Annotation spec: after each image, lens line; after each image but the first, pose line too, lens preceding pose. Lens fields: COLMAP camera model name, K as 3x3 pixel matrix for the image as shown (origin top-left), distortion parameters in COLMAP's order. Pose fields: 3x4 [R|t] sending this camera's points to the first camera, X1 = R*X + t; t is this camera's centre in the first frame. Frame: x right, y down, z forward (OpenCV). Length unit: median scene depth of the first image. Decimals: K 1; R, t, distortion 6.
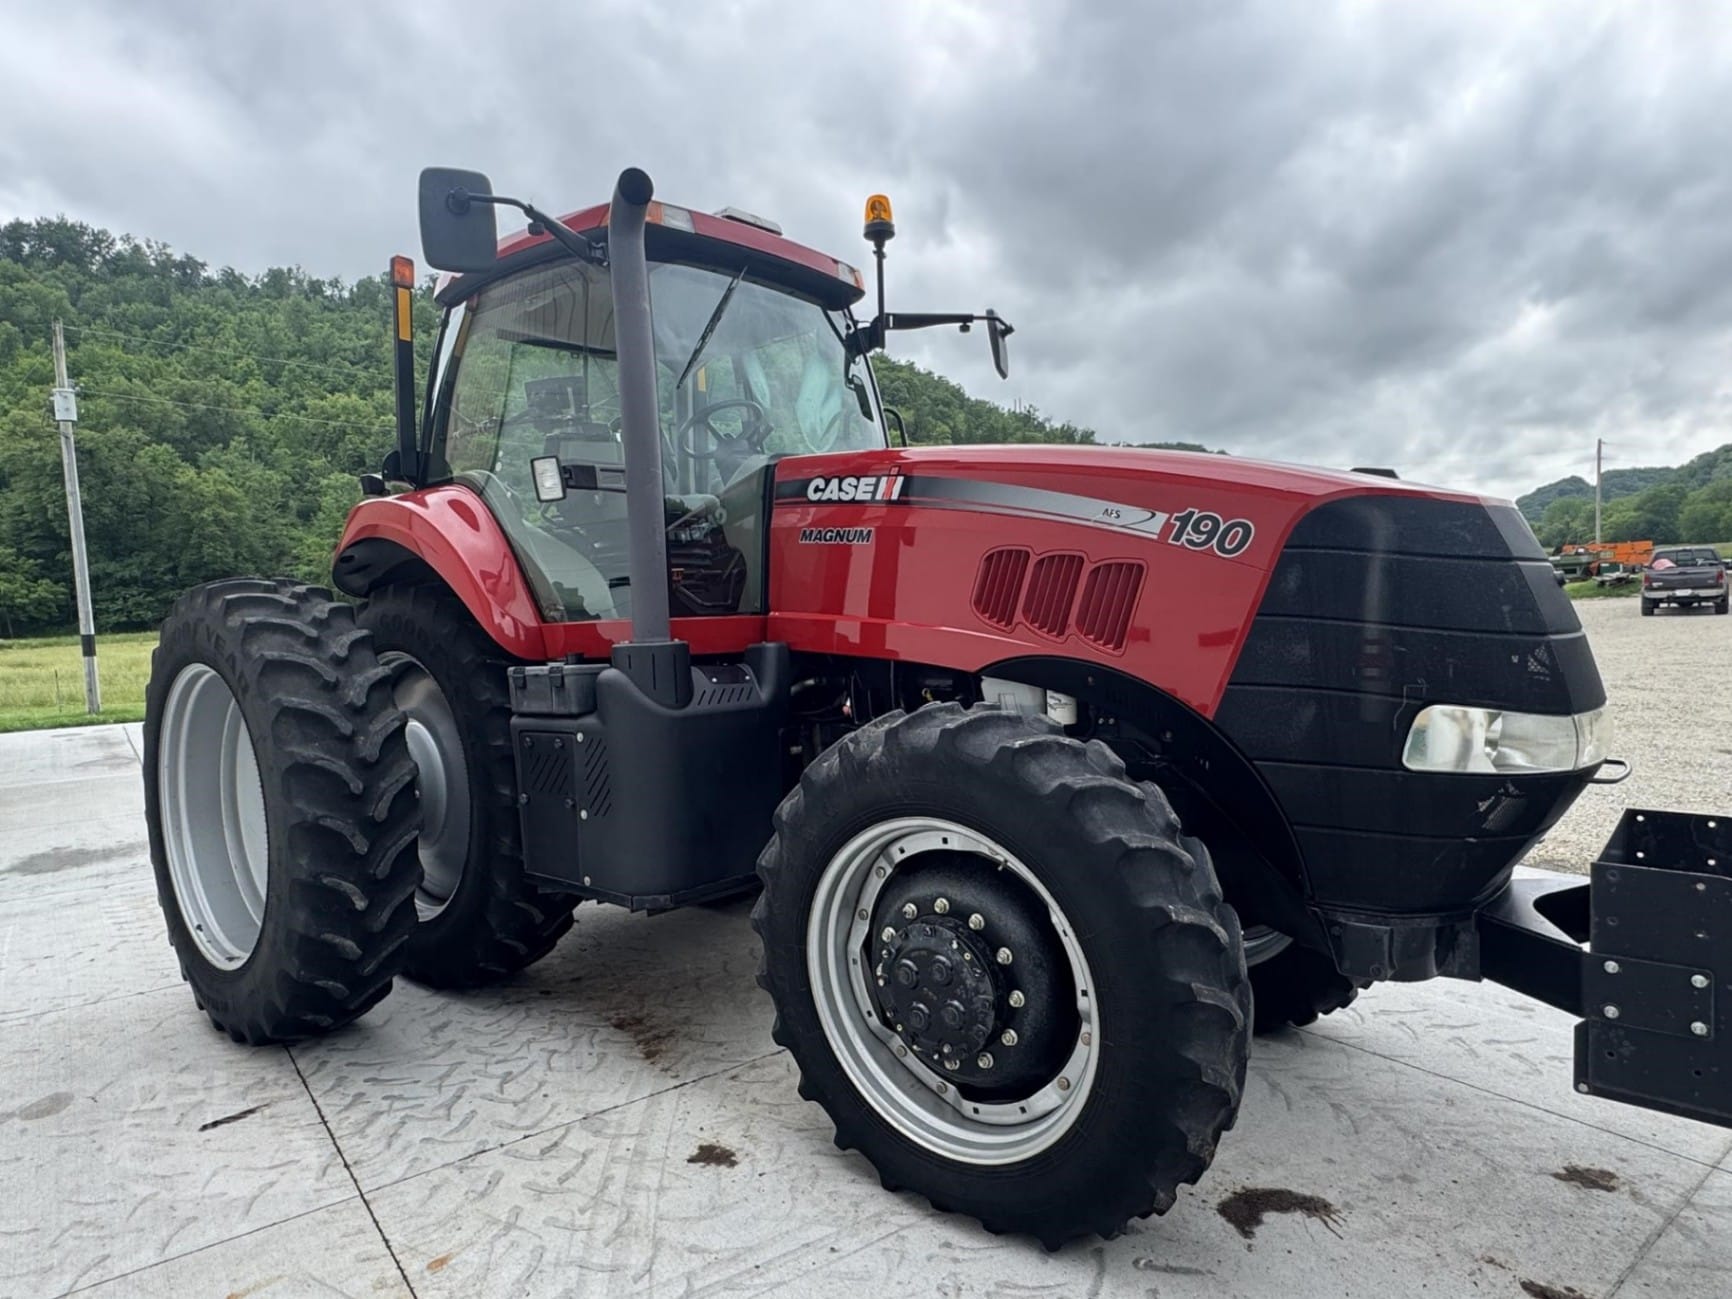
lens RADIAL K [[1039.0, 0, 862.2], [0, 1039.0, 650.2], [0, 0, 1]] dist [-0.007672, 0.004369]
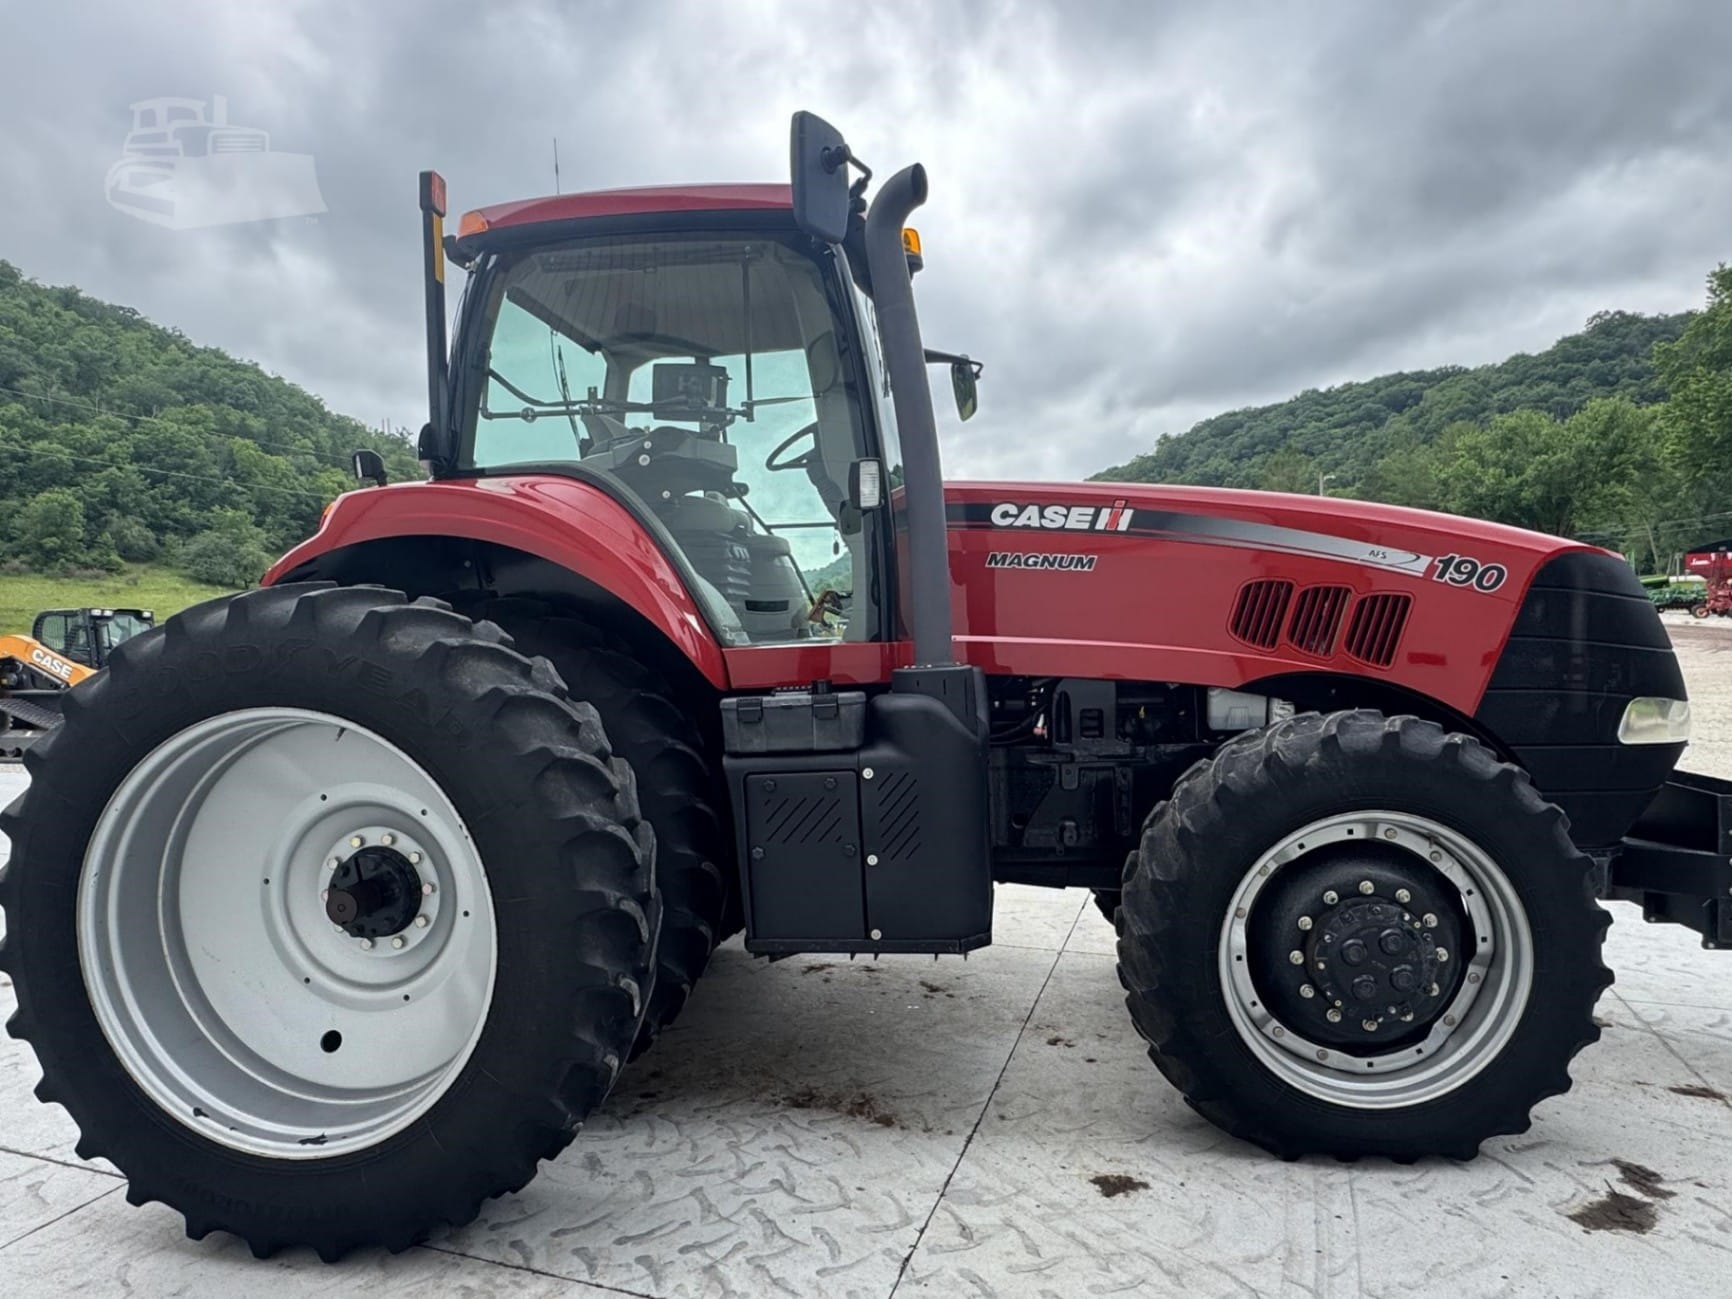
lens RADIAL K [[1039.0, 0, 865.1], [0, 1039.0, 648.2], [0, 0, 1]] dist [-0.007672, 0.004369]
pose [[0.837259, -0.000287, 0.546807, -0.755129], [0.020742, 0.999297, -0.031236, 0.003977], [-0.546413, 0.037494, 0.836676, 0.247319]]
